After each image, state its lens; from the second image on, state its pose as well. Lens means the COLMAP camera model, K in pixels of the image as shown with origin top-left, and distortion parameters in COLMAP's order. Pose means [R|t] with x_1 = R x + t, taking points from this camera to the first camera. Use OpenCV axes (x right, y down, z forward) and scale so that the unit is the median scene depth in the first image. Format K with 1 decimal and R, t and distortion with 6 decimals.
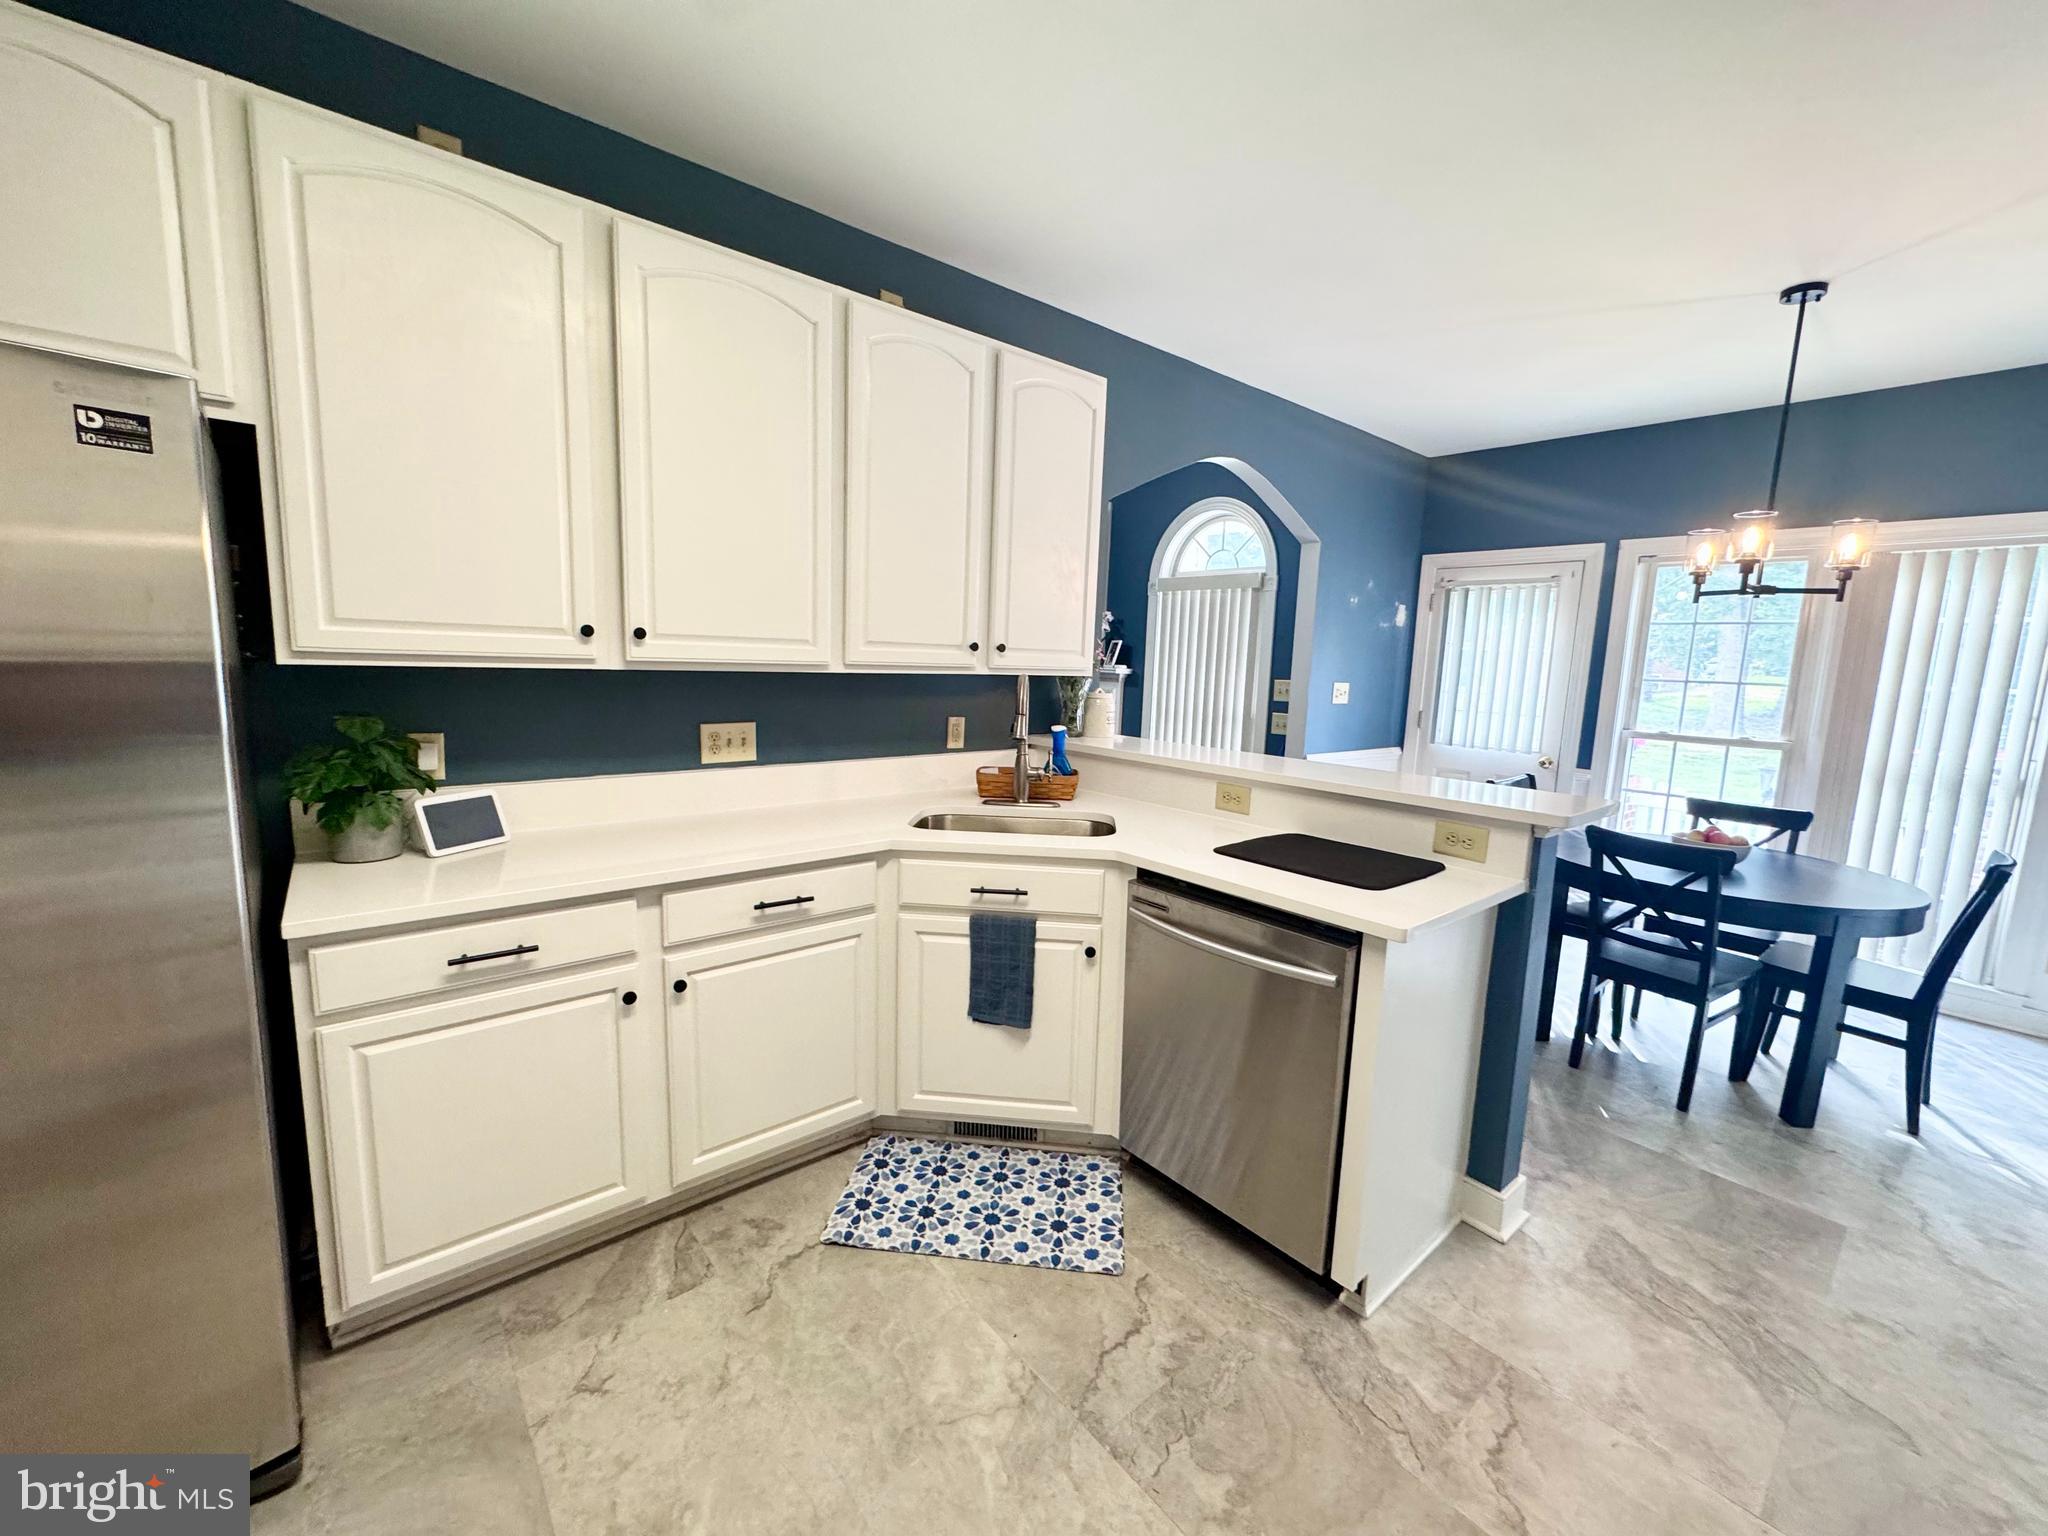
lens RADIAL K [[813.1, 0, 1024.0], [0, 813.1, 768.0], [0, 0, 1]] dist [-0.008672, 0.000524]
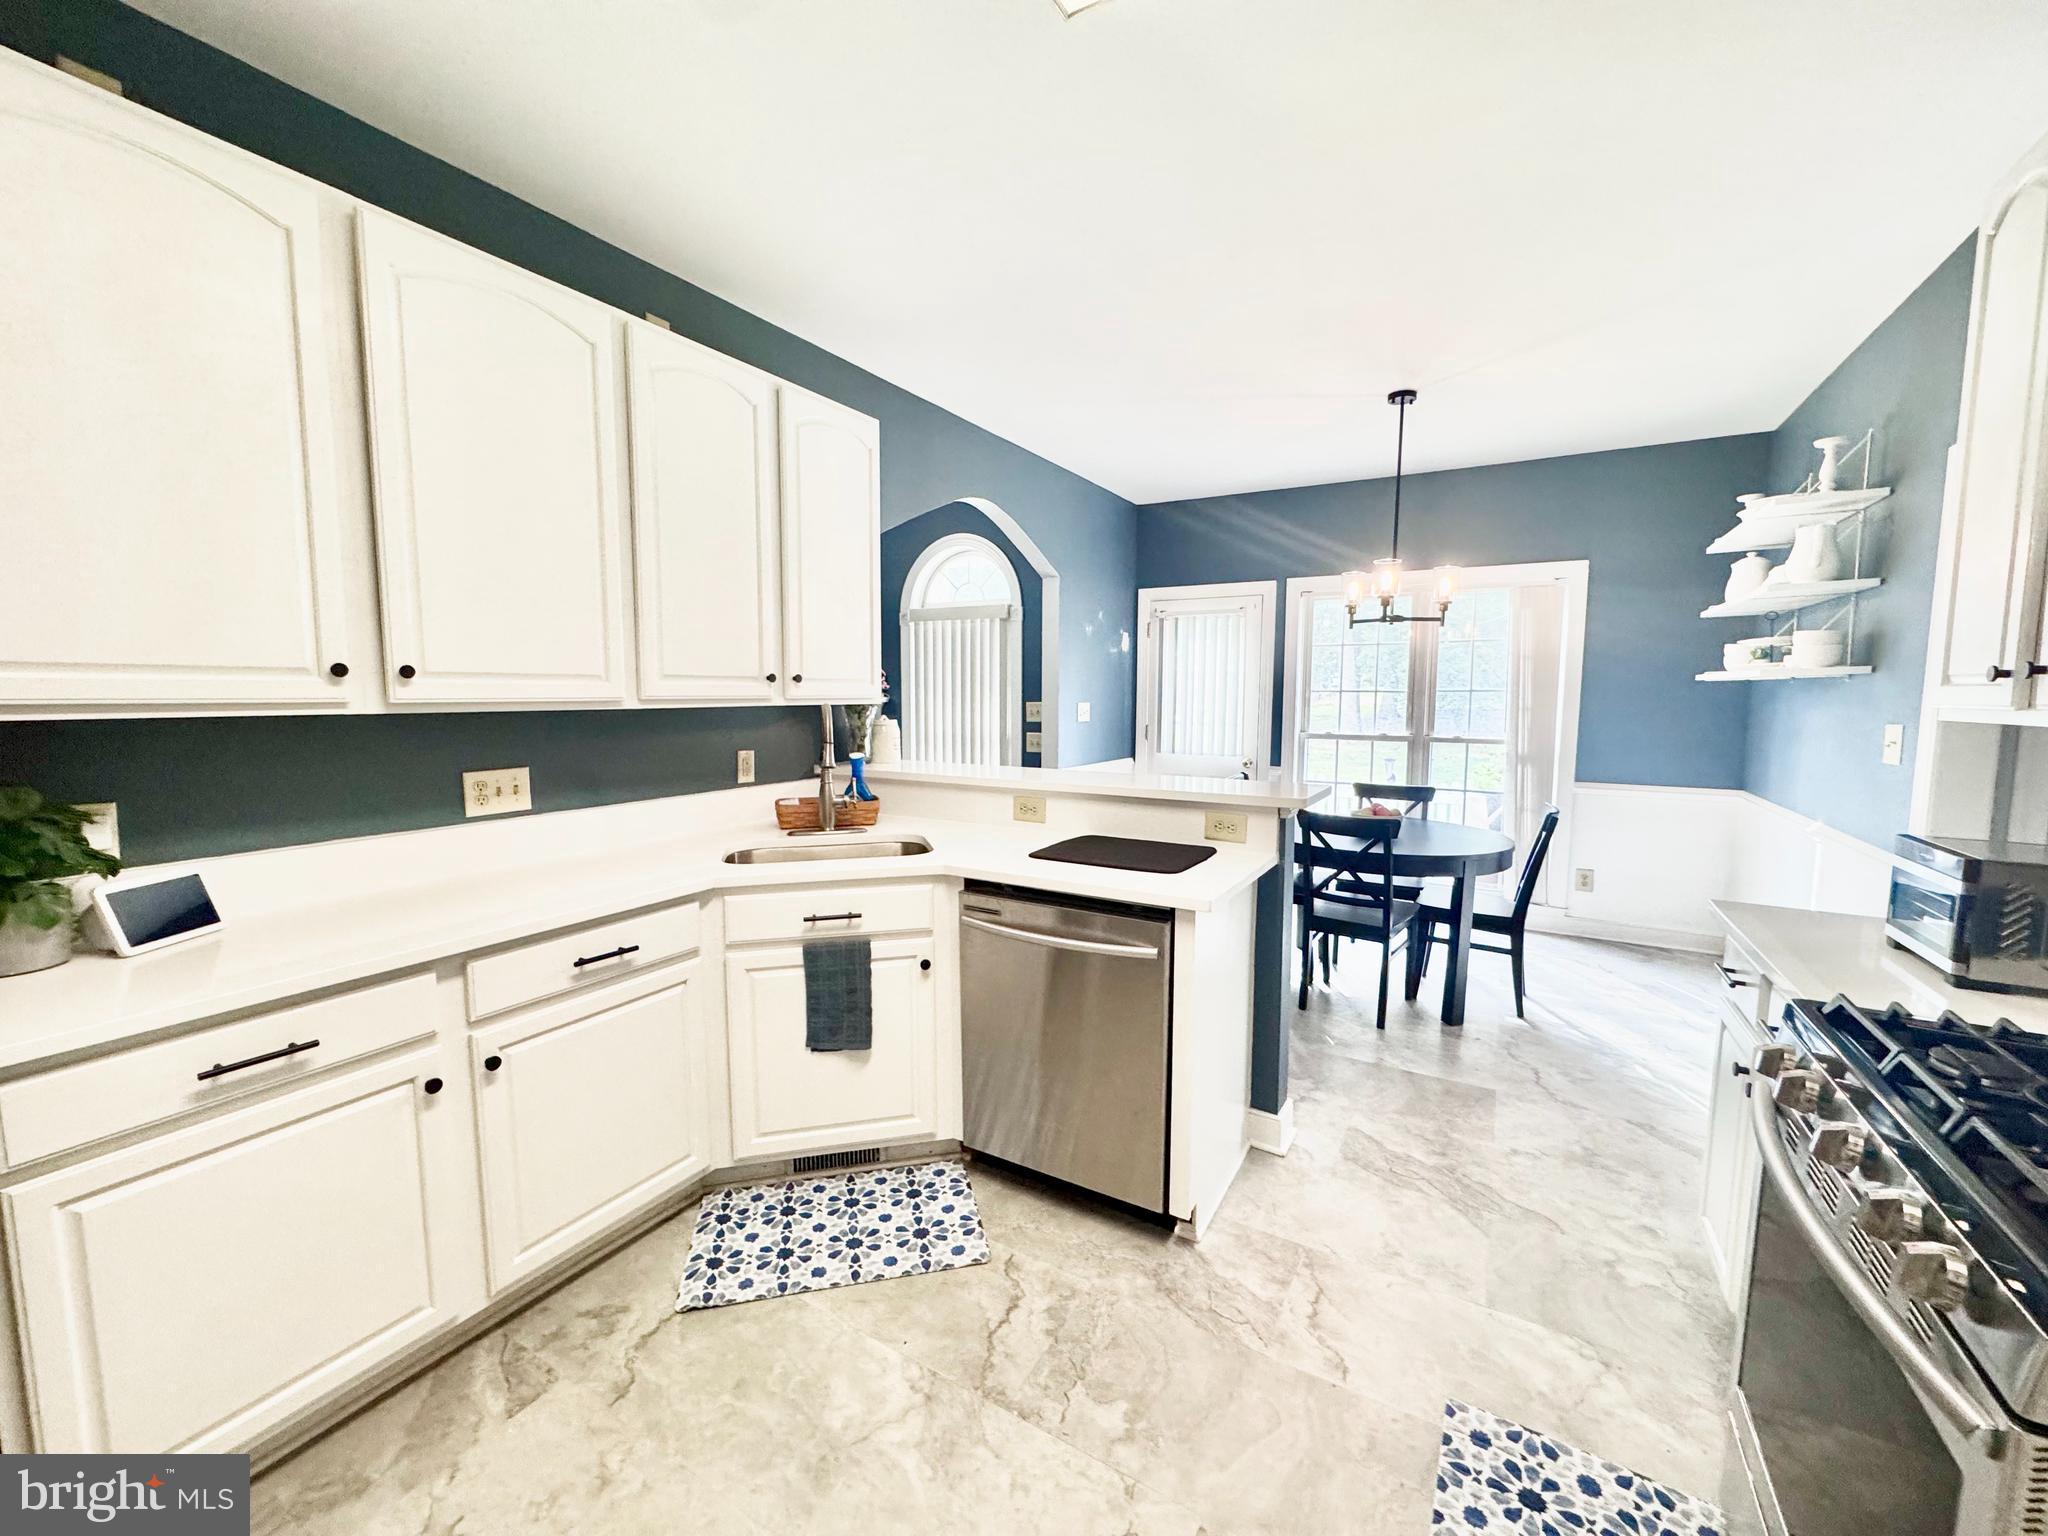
lens RADIAL K [[813.1, 0, 1024.0], [0, 813.1, 768.0], [0, 0, 1]] dist [-0.008672, 0.000524]
pose [[0.942054, -0.062499, 0.329588, -0.130160], [0.074162, 0.996983, -0.022921, 0.007538], [-0.327161, 0.046036, 0.943847, -0.041739]]
